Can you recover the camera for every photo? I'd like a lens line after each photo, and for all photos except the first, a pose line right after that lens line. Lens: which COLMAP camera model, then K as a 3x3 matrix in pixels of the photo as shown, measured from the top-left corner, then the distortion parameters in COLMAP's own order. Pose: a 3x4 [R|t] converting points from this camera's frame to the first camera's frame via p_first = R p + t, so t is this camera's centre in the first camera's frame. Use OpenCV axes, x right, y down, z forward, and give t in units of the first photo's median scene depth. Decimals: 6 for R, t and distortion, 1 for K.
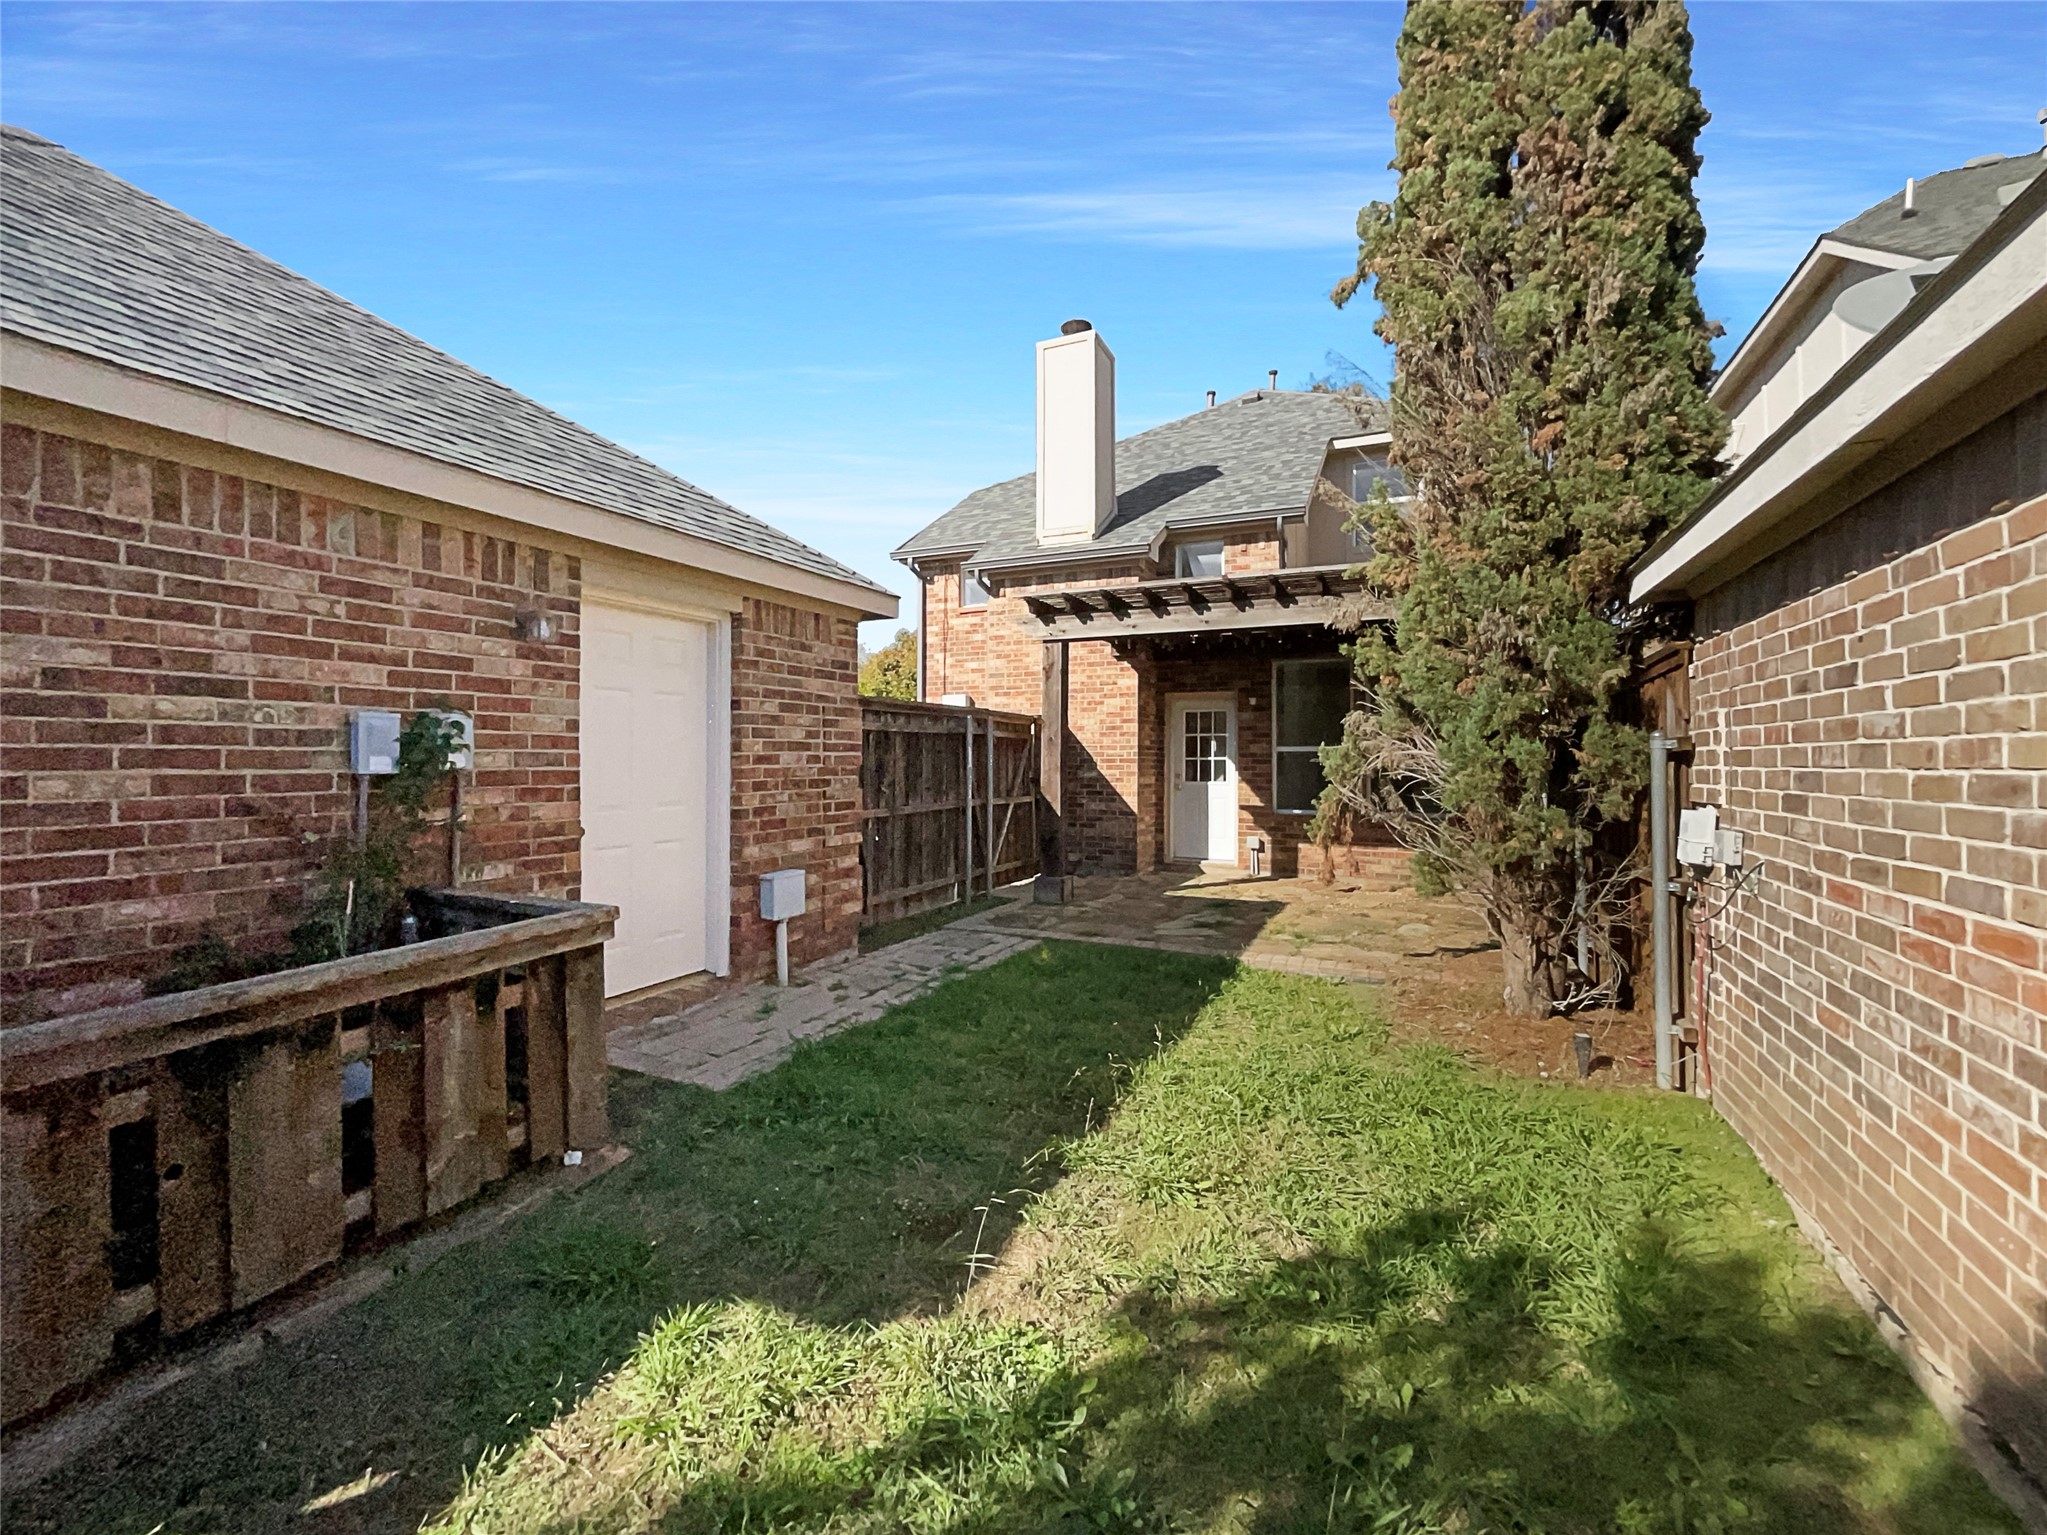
lens RADIAL K [[839.3, 0, 1023.5], [0, 839.3, 767.5], [0, 0, 1]] dist [0.000176, -0.000166]
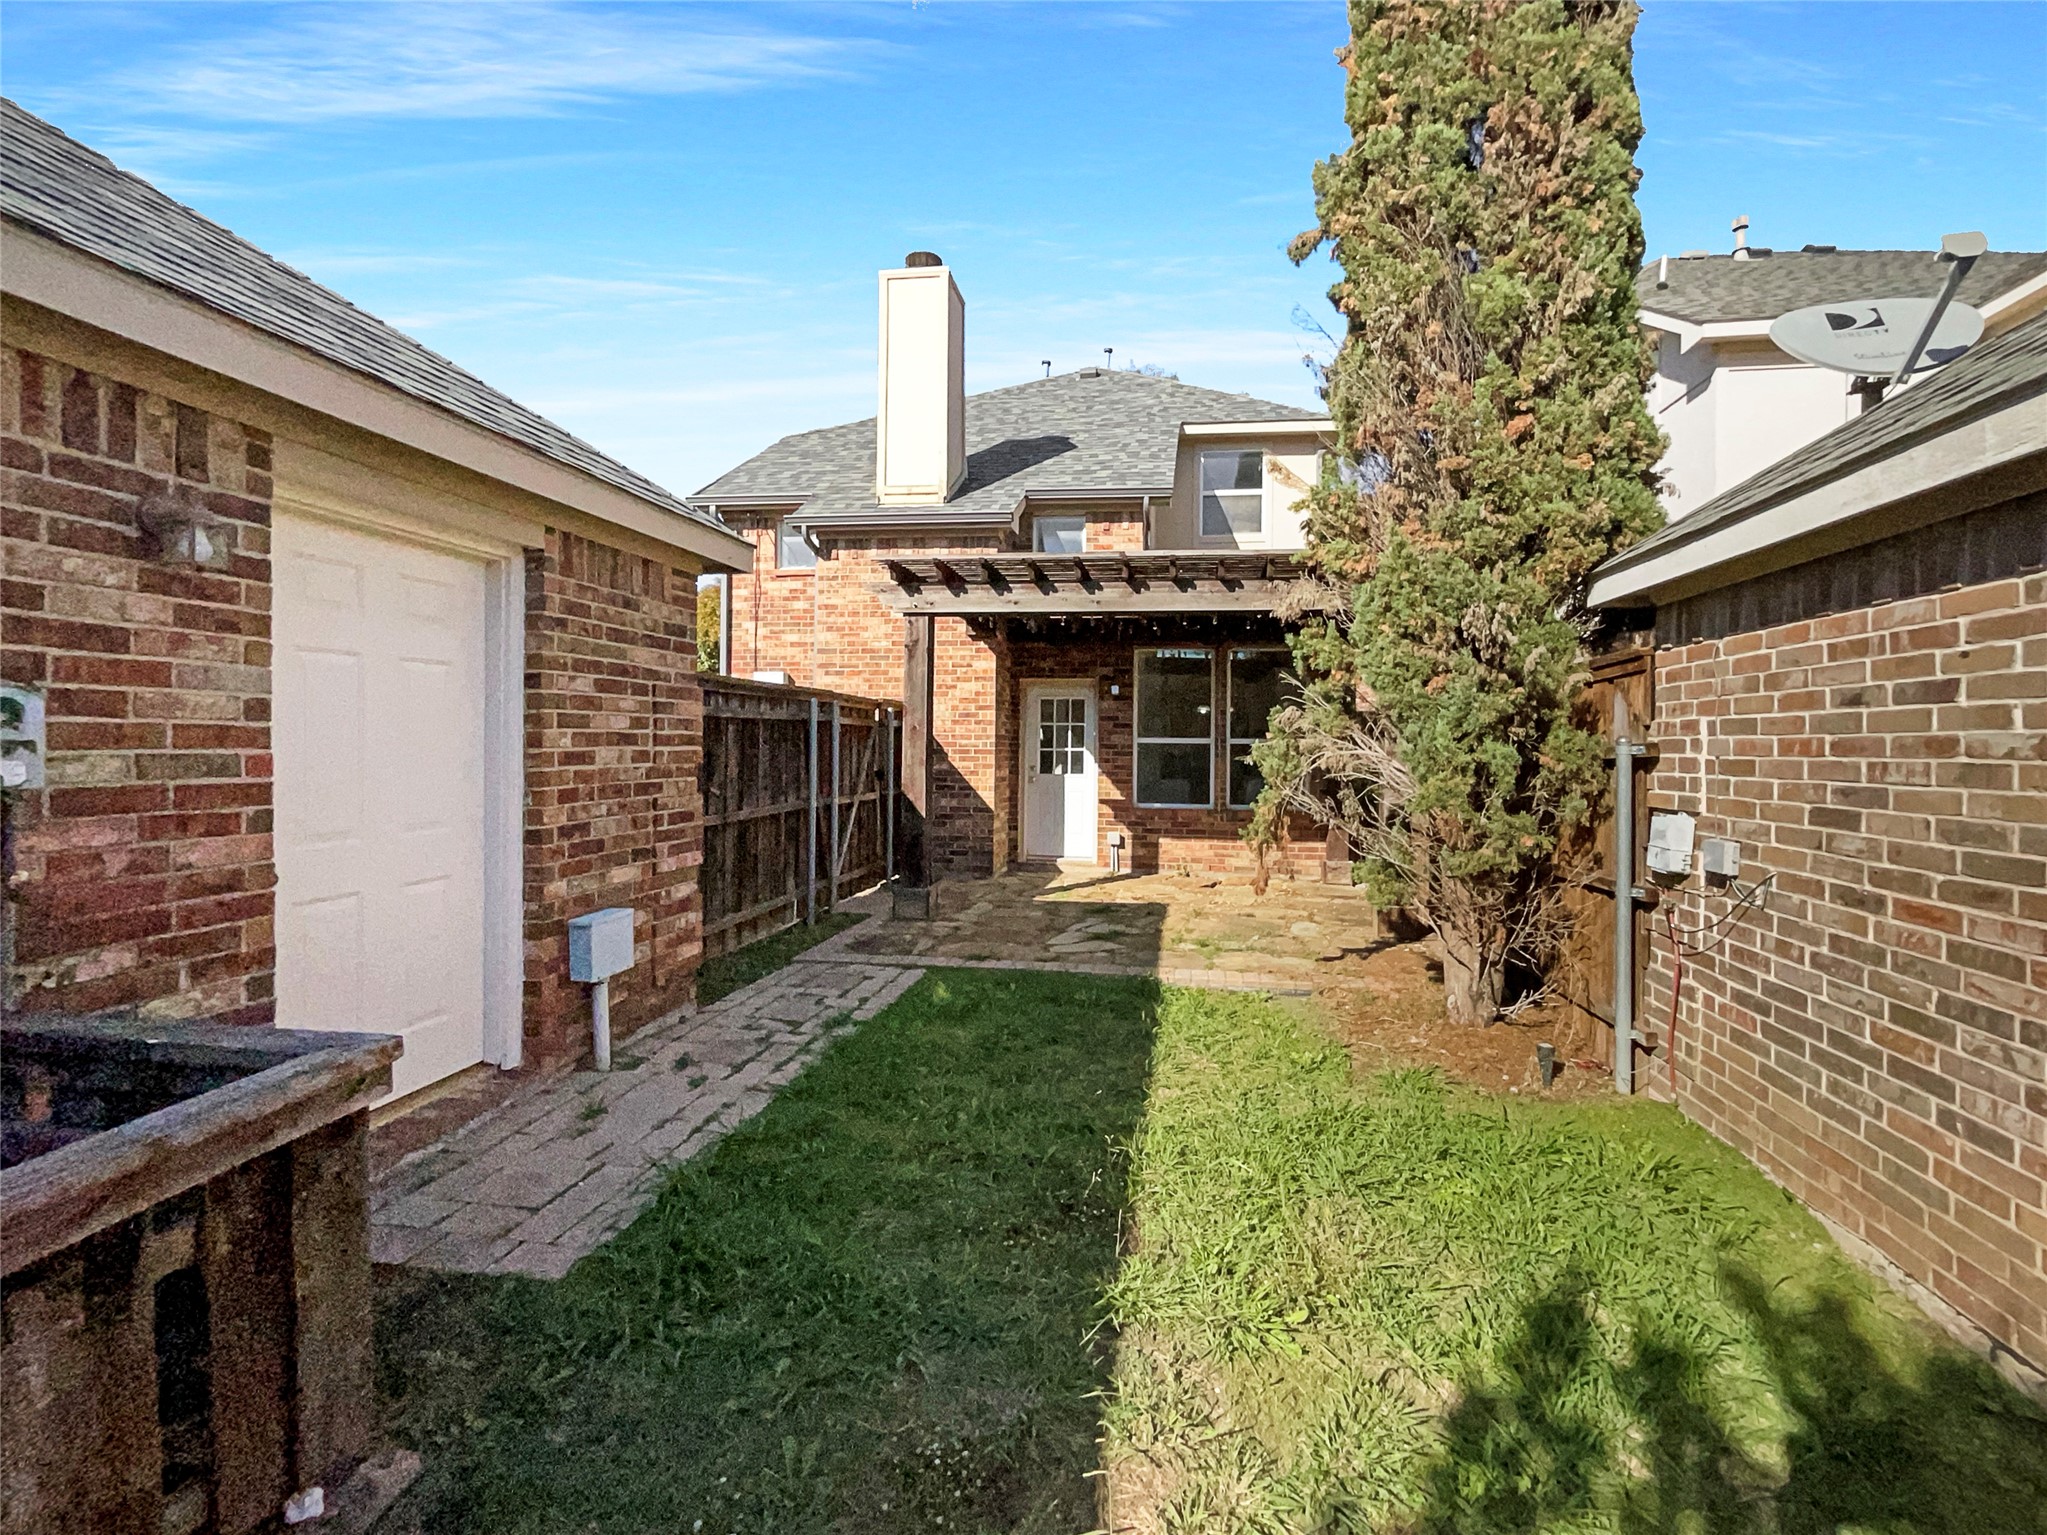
lens RADIAL K [[822.9, 0, 1028.8], [0, 822.9, 754.6], [0, 0, 1]] dist [0.000634, 0.000439]
pose [[0.949659, 0.000996, 0.313283, -0.193977], [-0.004343, 0.999941, 0.009986, -0.025495], [-0.313254, -0.010844, 0.949607, 0.259869]]
